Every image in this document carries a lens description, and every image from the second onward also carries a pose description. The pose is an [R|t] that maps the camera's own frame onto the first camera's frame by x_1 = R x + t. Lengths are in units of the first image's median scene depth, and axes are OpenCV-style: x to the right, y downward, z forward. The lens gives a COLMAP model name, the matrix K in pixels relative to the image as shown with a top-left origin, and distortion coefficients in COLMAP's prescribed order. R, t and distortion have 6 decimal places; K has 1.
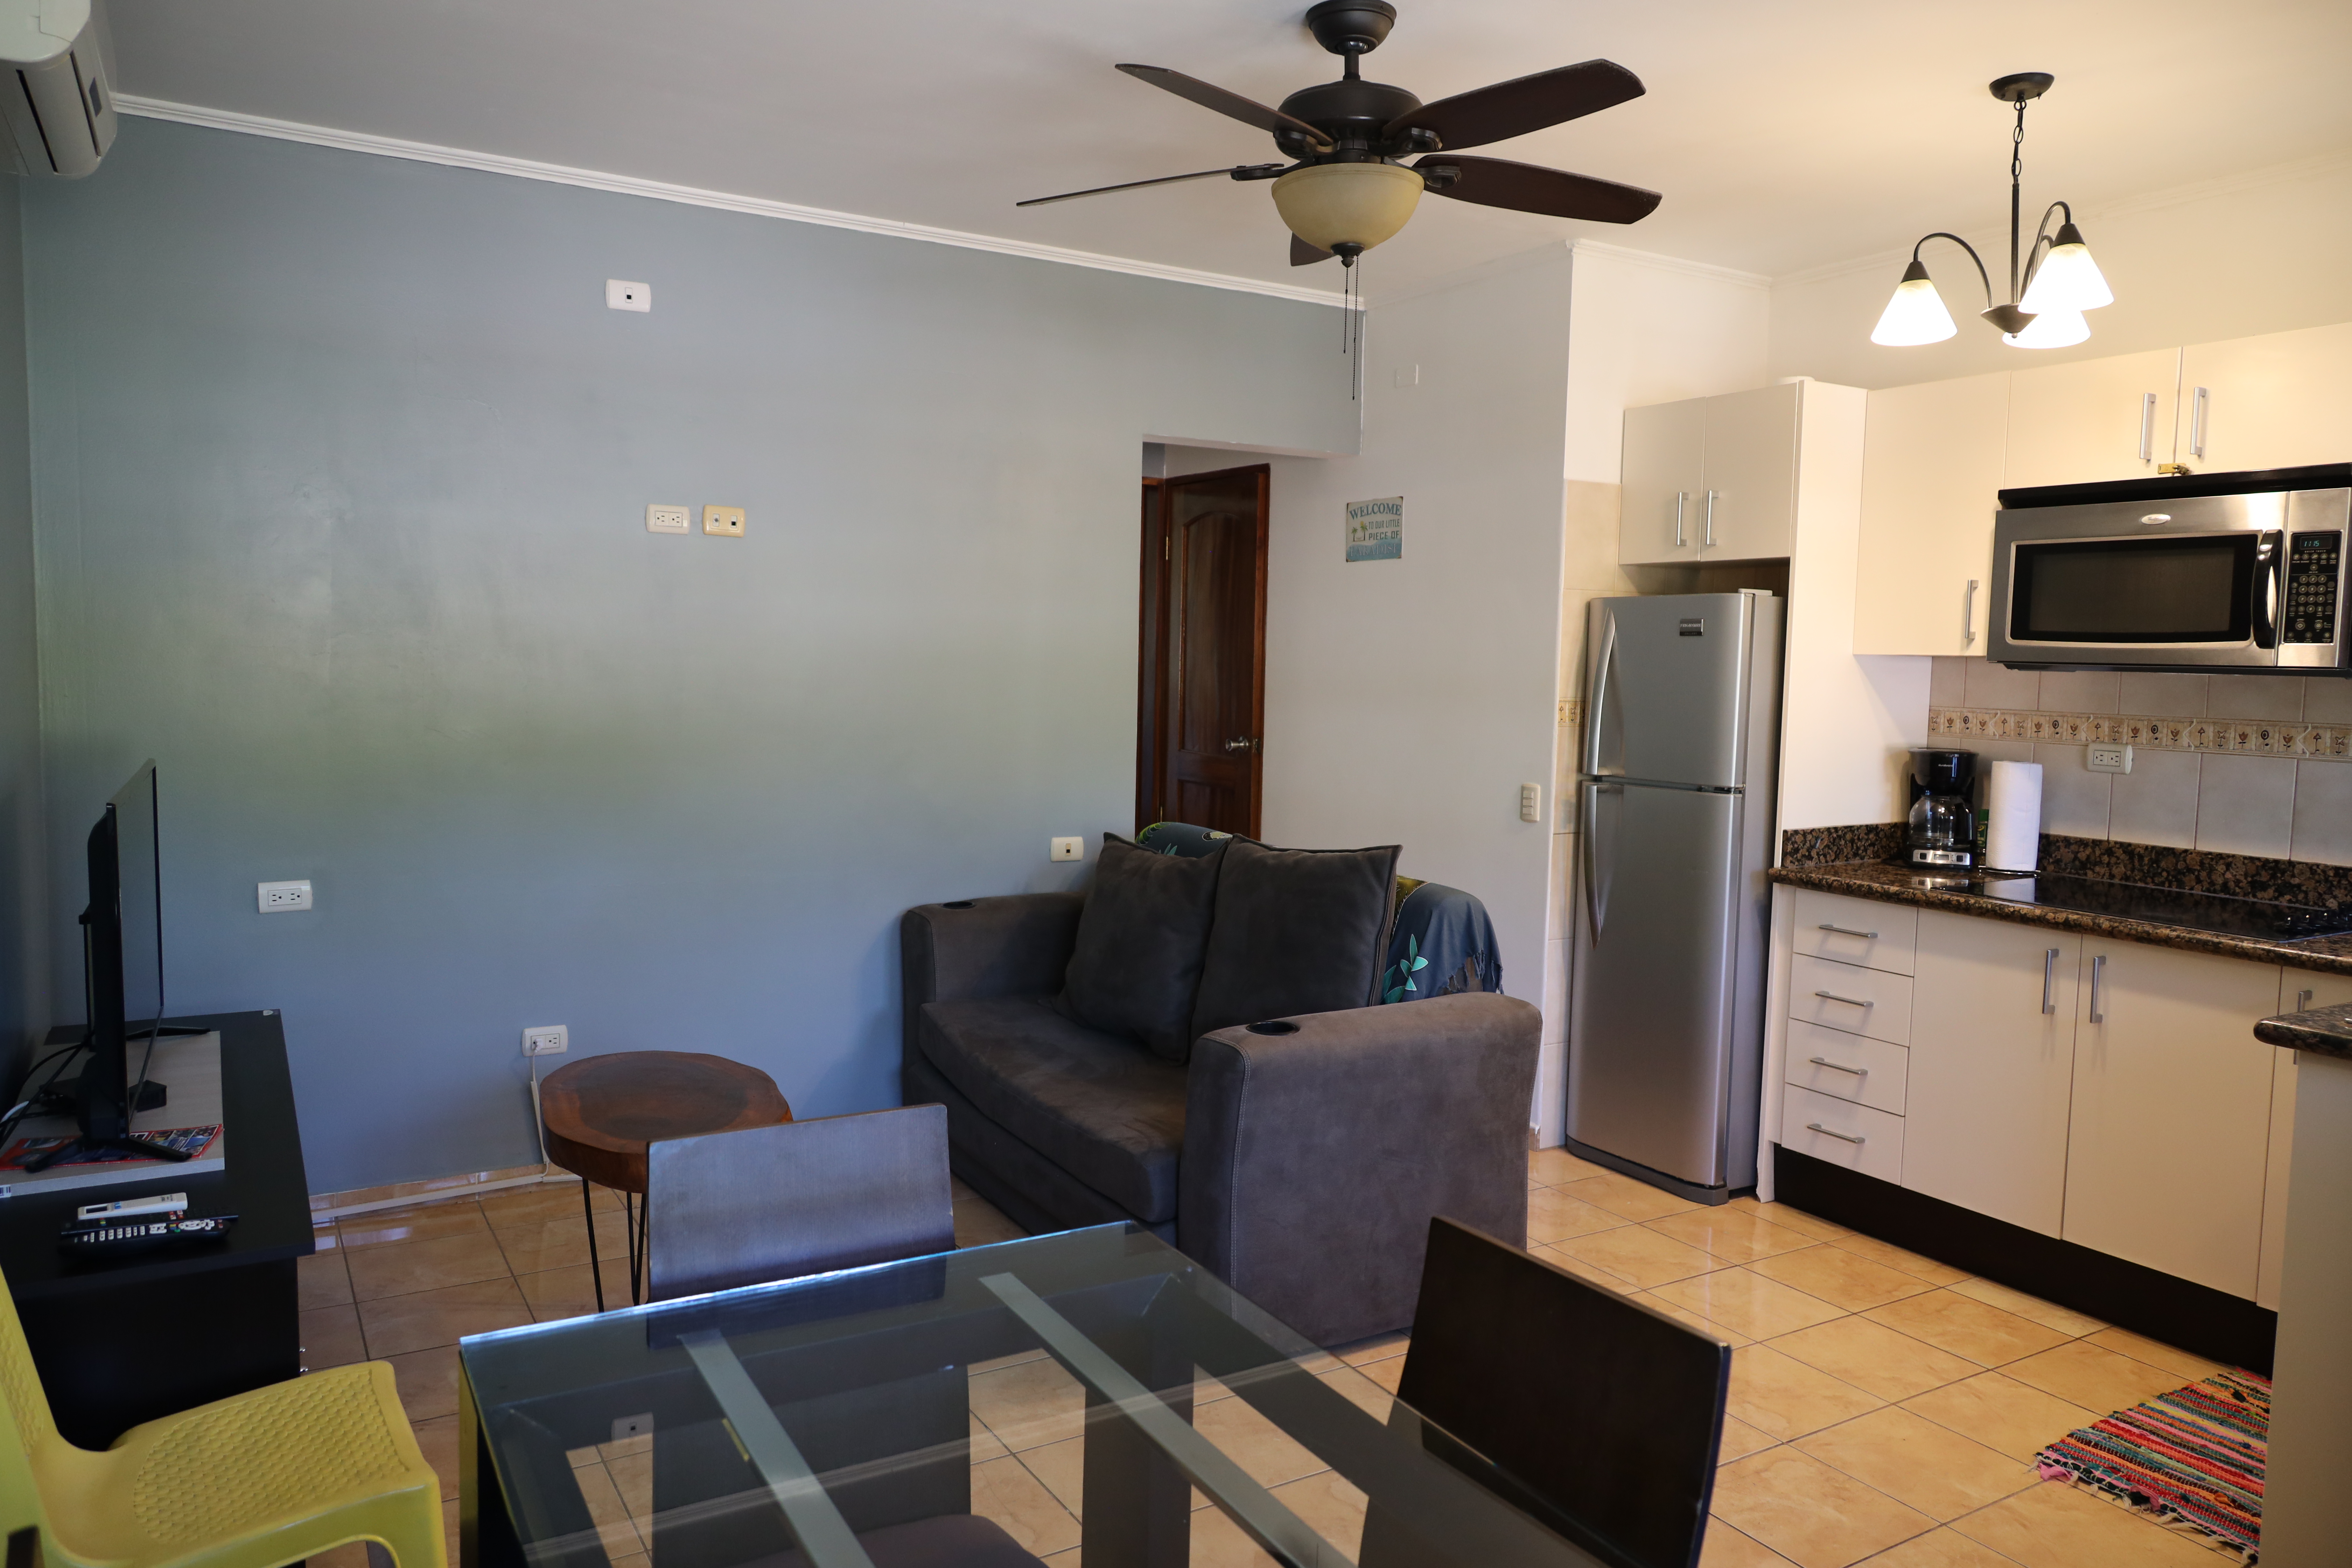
lens RADIAL K [[1607.3, 0, 1168.9], [0, 1607.3, 788.7], [0, 0, 1]] dist [-0.001864, 0.001544]
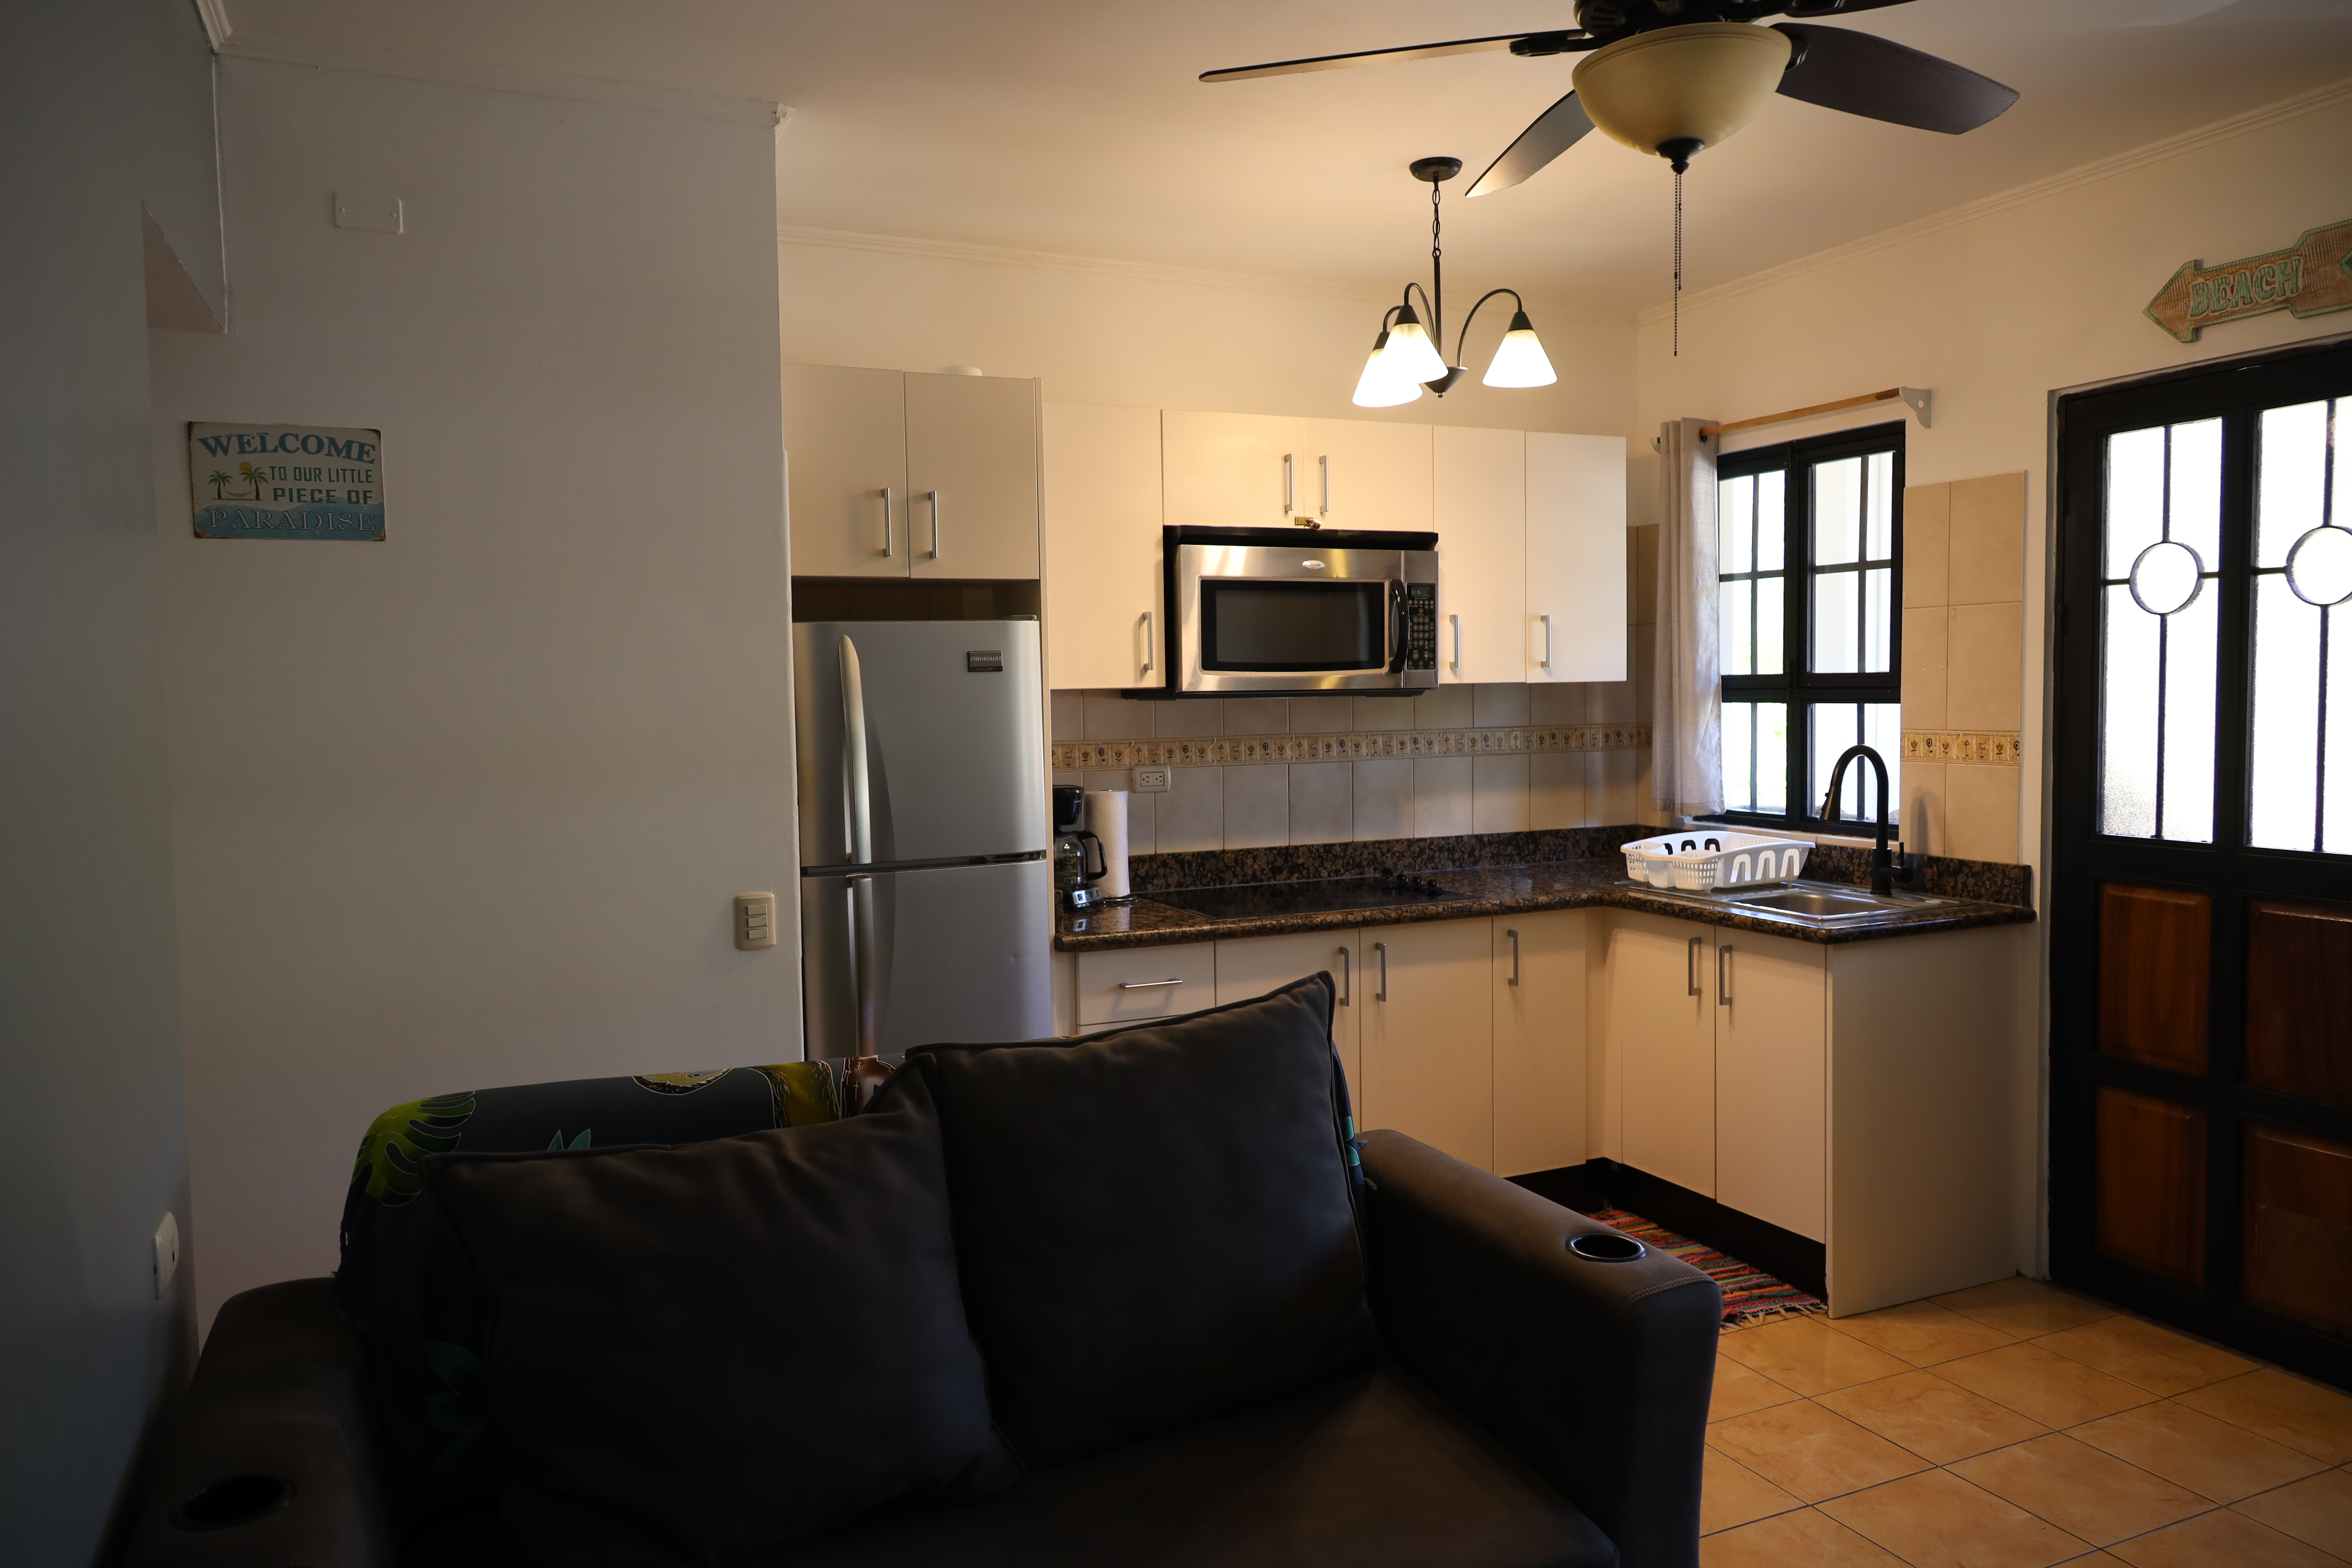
lens RADIAL K [[1607.3, 0, 1168.9], [0, 1607.3, 788.7], [0, 0, 1]] dist [-0.001864, 0.001544]
pose [[0.112029, -0.083756, 0.990169, -0.511475], [0.104055, 0.991952, 0.072134, -0.093672], [-0.988242, 0.094951, 0.119843, 0.899251]]
